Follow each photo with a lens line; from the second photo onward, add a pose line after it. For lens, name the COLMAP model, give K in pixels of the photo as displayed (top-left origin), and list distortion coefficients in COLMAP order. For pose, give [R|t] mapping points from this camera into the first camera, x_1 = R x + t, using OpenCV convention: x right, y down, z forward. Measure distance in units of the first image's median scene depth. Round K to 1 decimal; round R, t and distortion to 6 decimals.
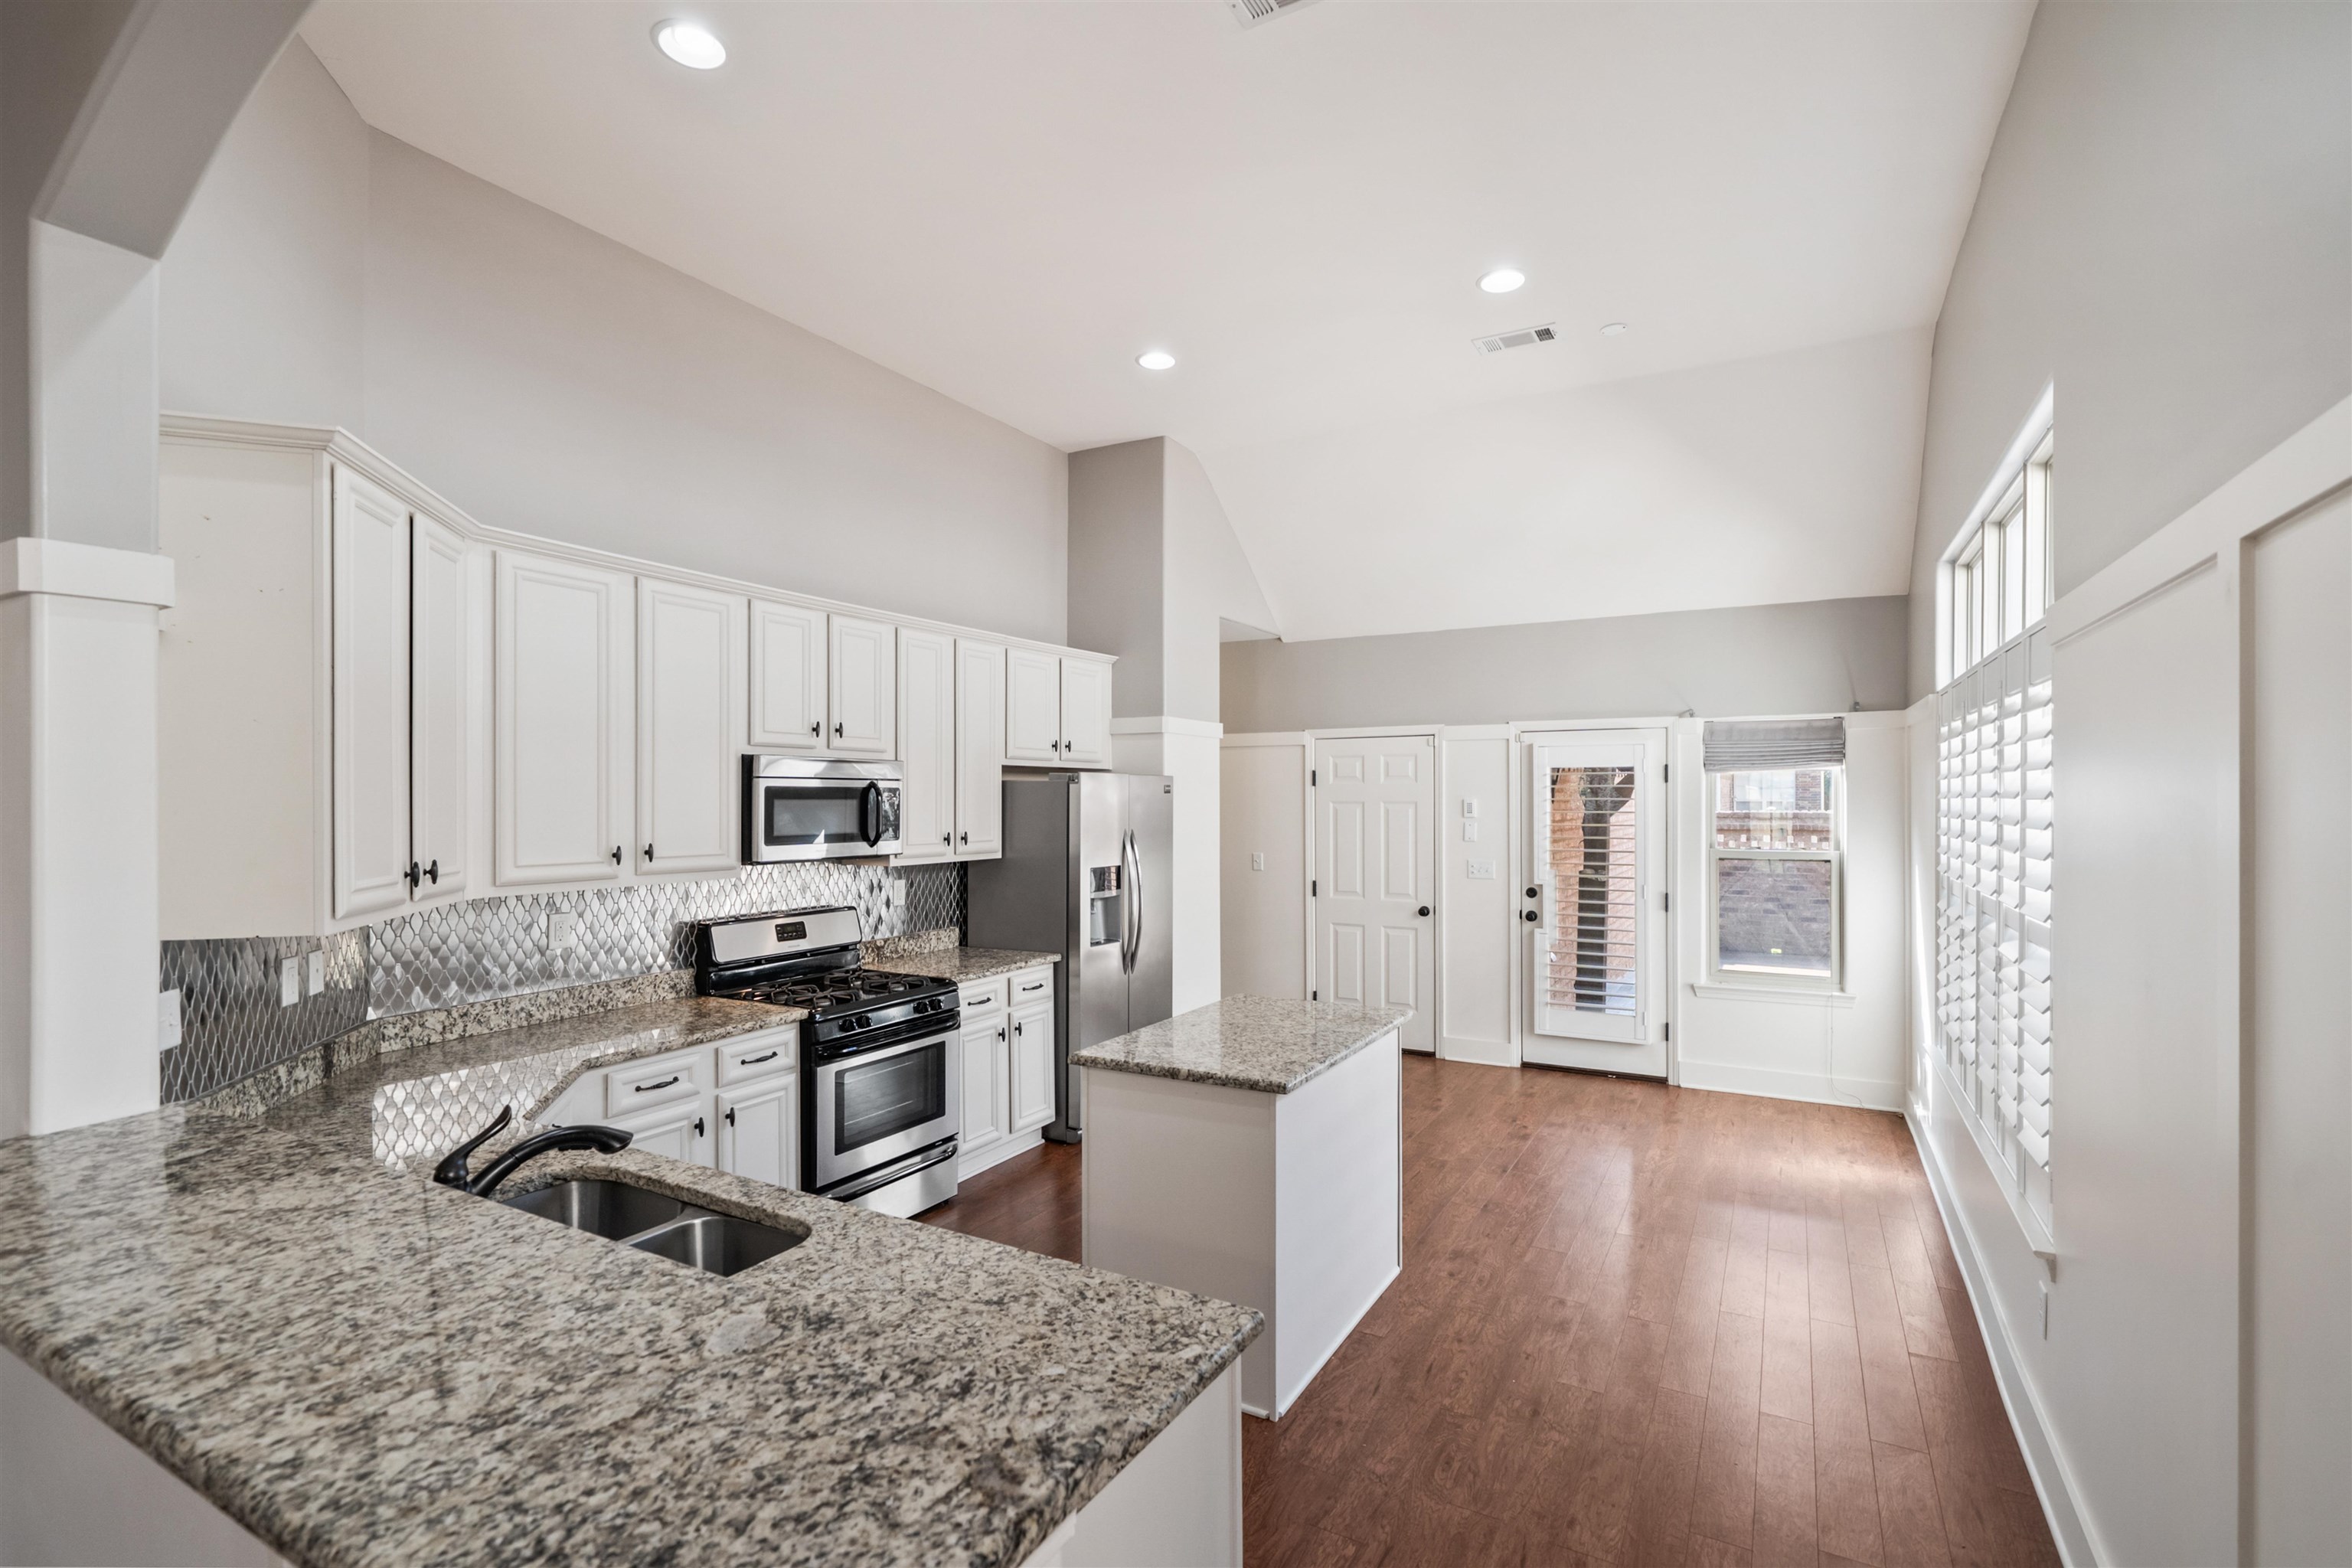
lens RADIAL K [[1105.5, 0, 1168.5], [0, 1105.5, 803.9], [0, 0, 1]] dist [0.004789, 0.001235]
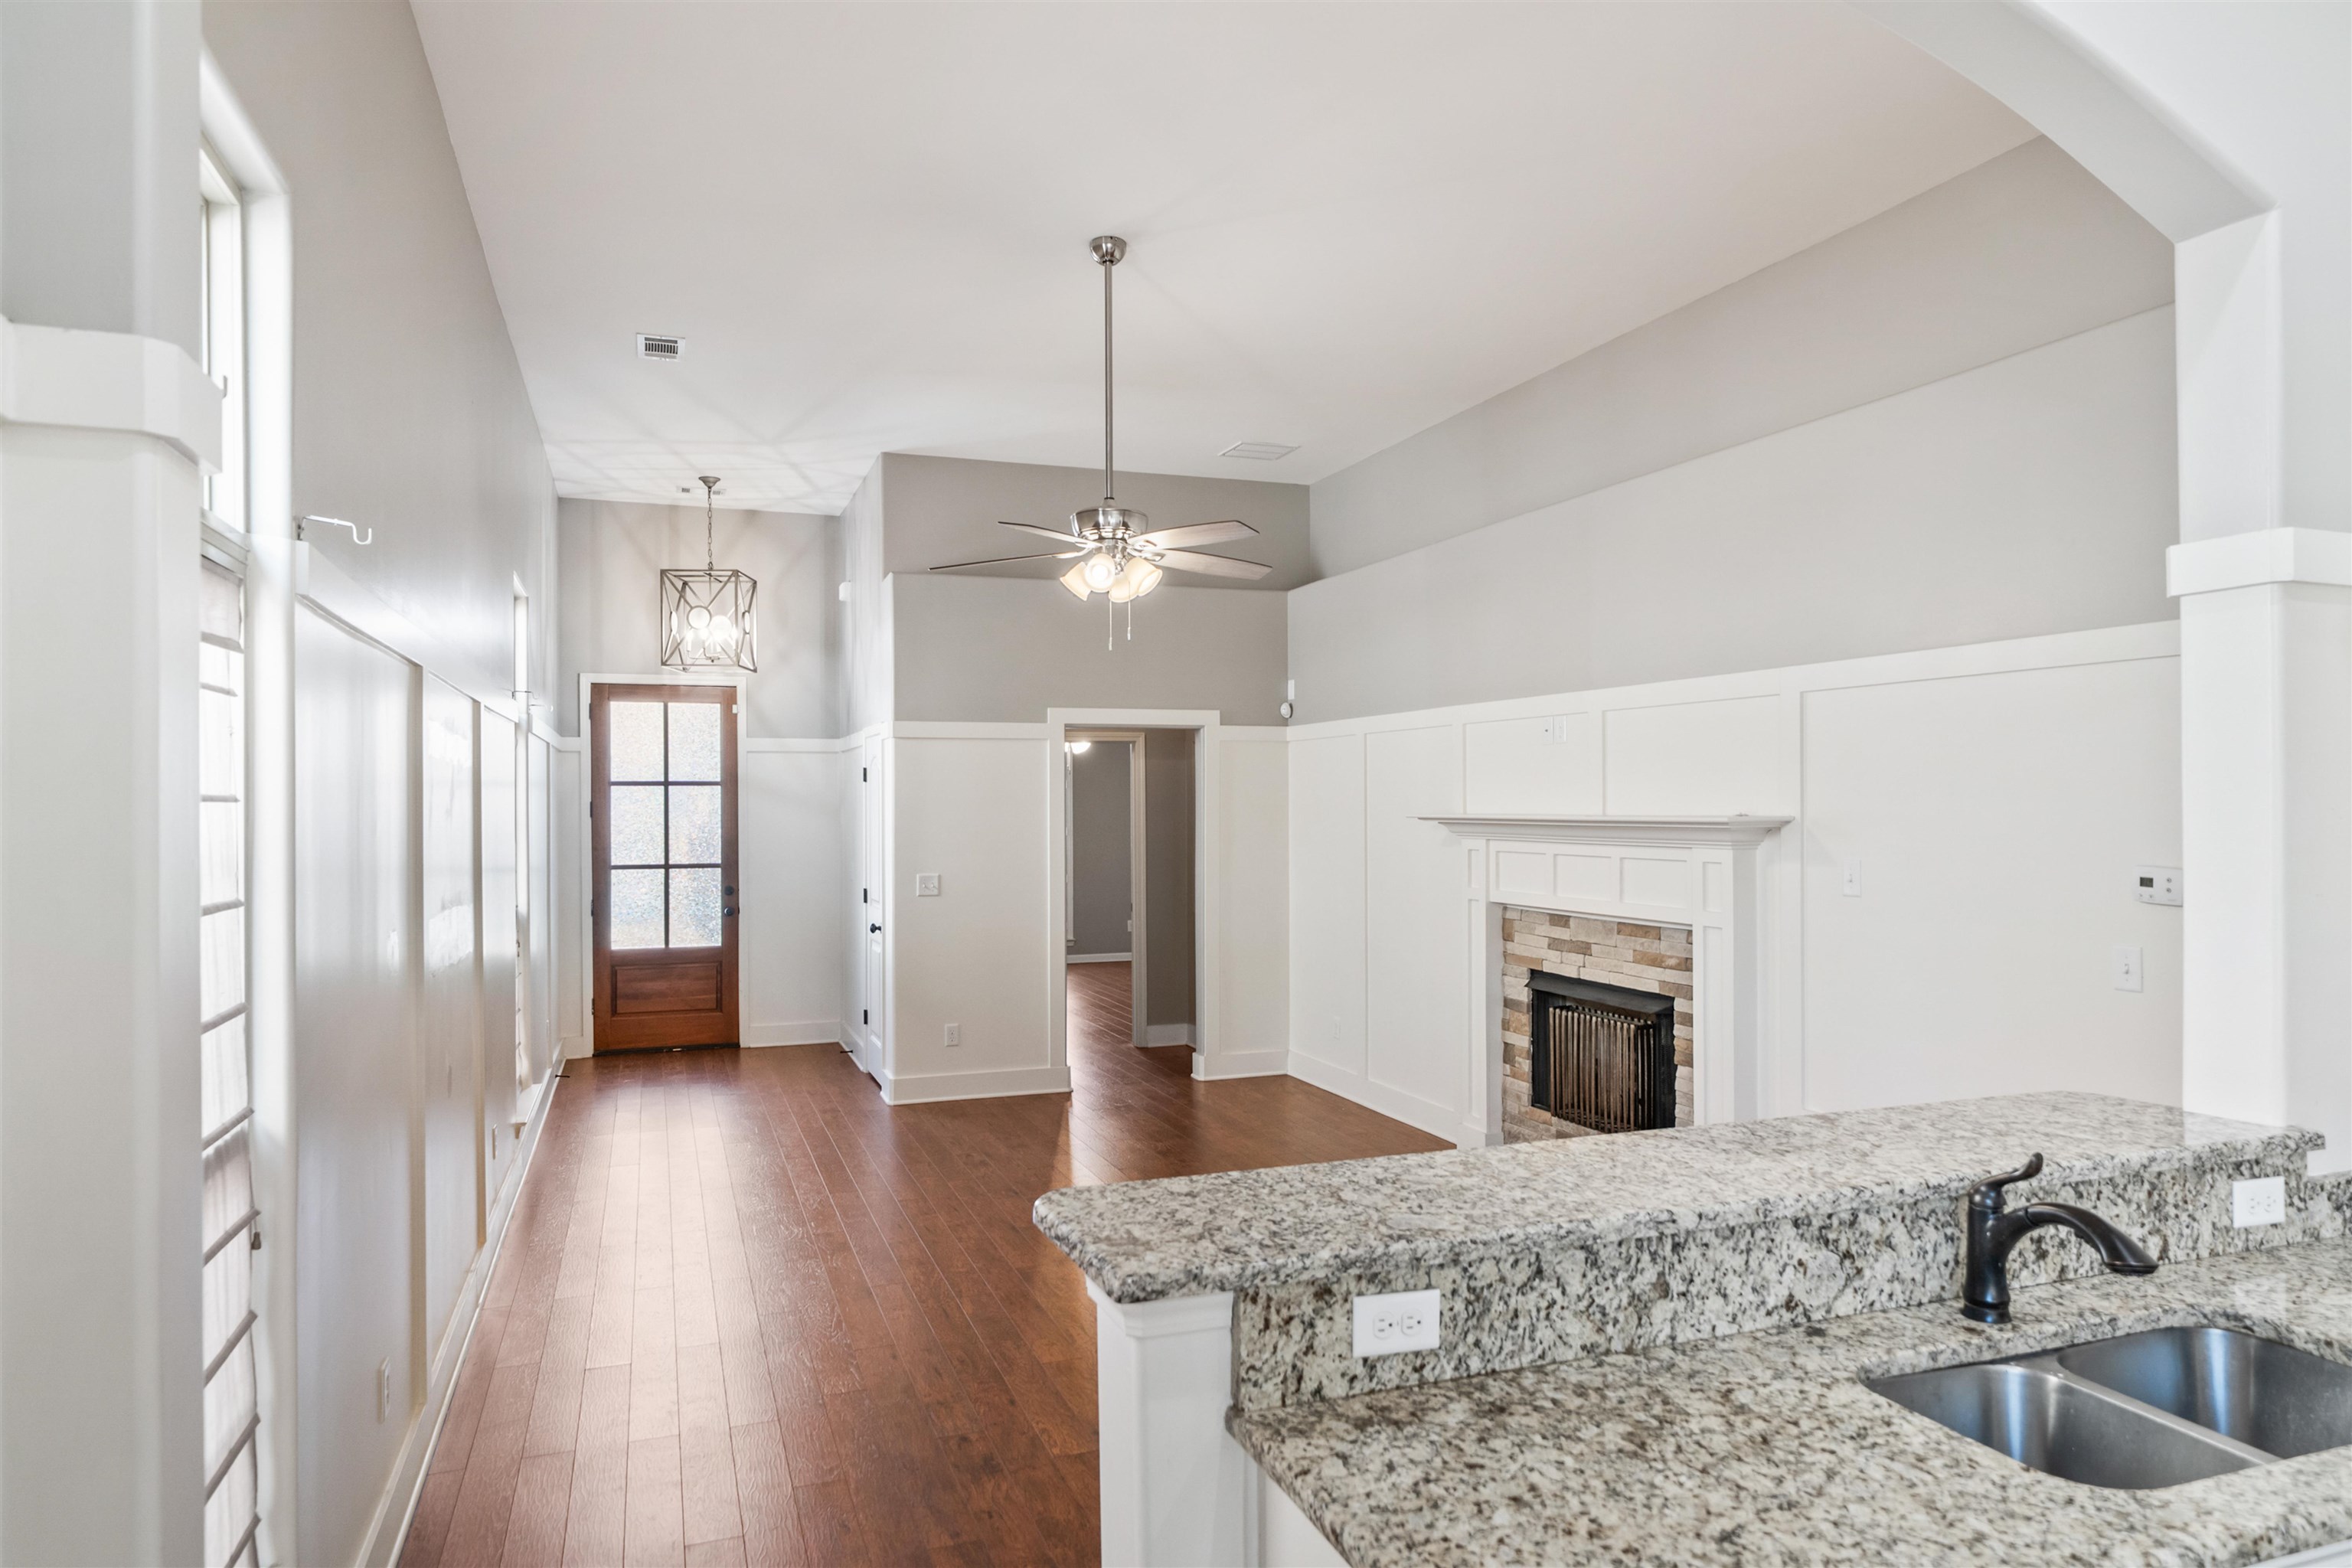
lens RADIAL K [[1426.8, 0, 1153.6], [0, 1426.8, 788.5], [0, 0, 1]] dist [0.001456, 0.002034]
pose [[-0.656999, -0.000459, -0.753891, 0.224690], [0.001963, 0.999995, -0.002320, -0.002107], [0.753889, -0.003004, -0.656995, 0.401935]]
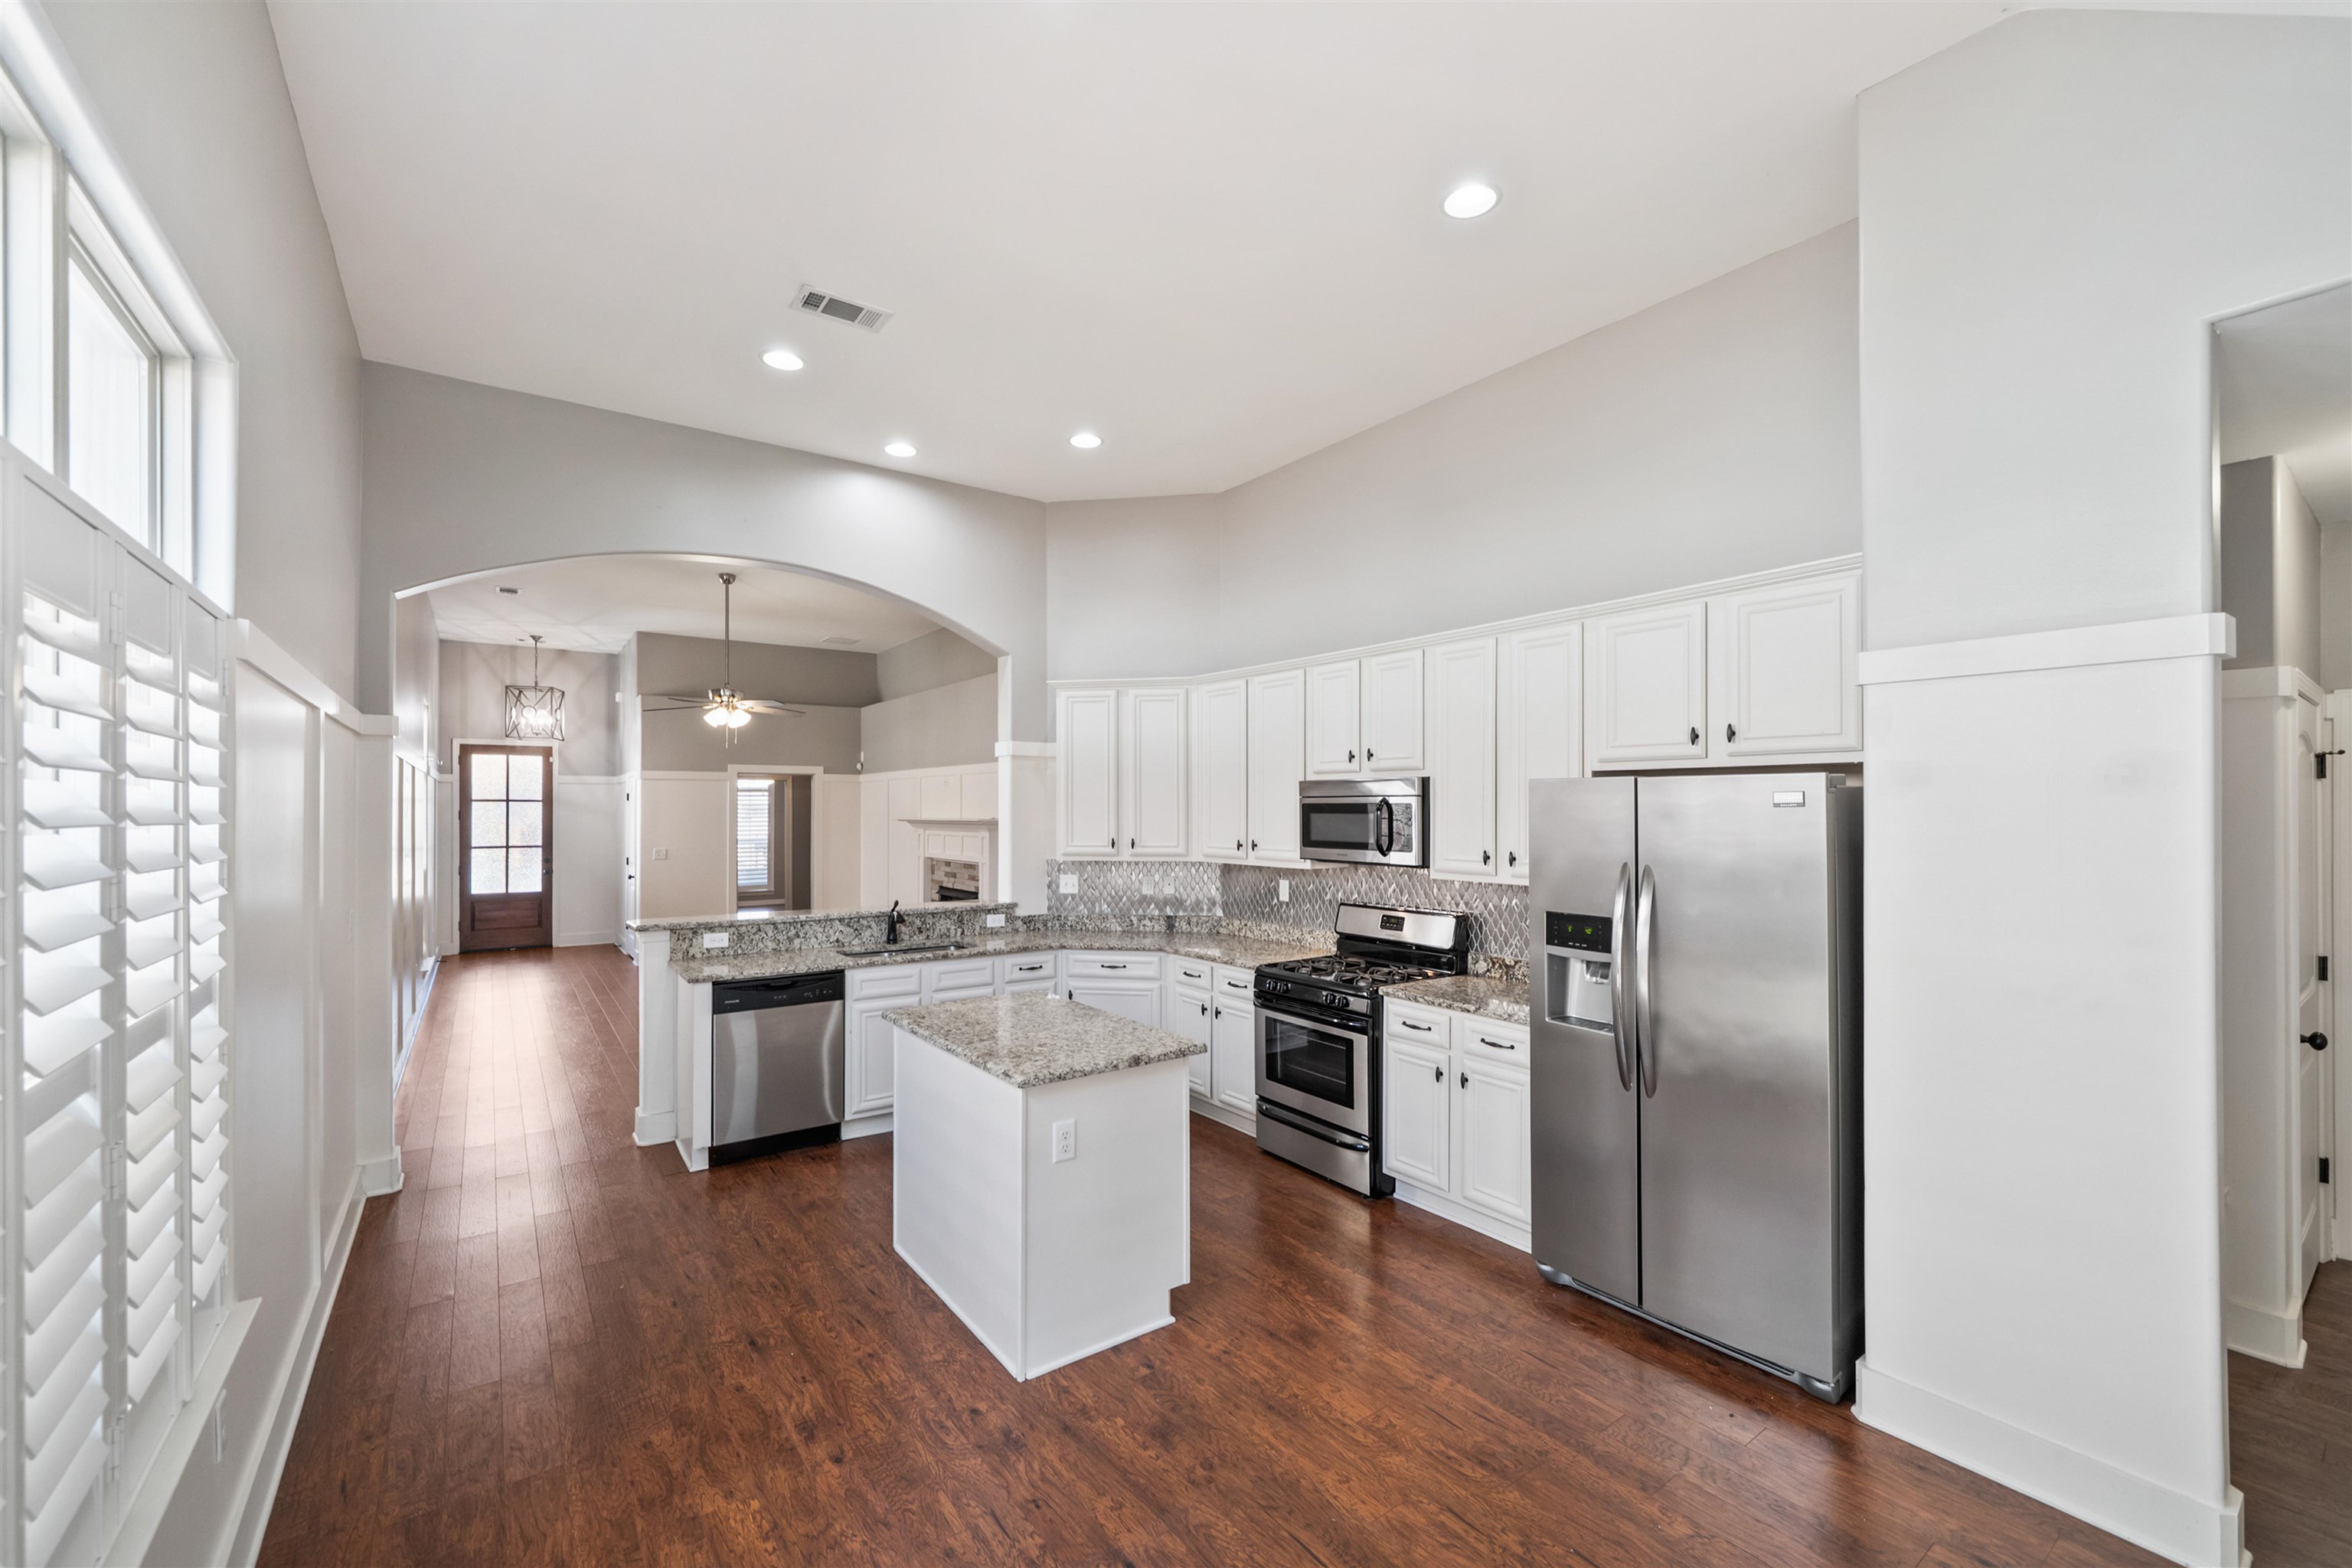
lens RADIAL K [[980.7, 0, 1168.2], [0, 980.7, 795.4], [0, 0, 1]] dist [-0.003203, -0.000898]
pose [[-0.432542, -0.008356, -0.901575, 0.611284], [-0.002820, 0.999965, -0.007915, -0.012323], [0.901609, -0.000881, -0.432550, 1.043658]]
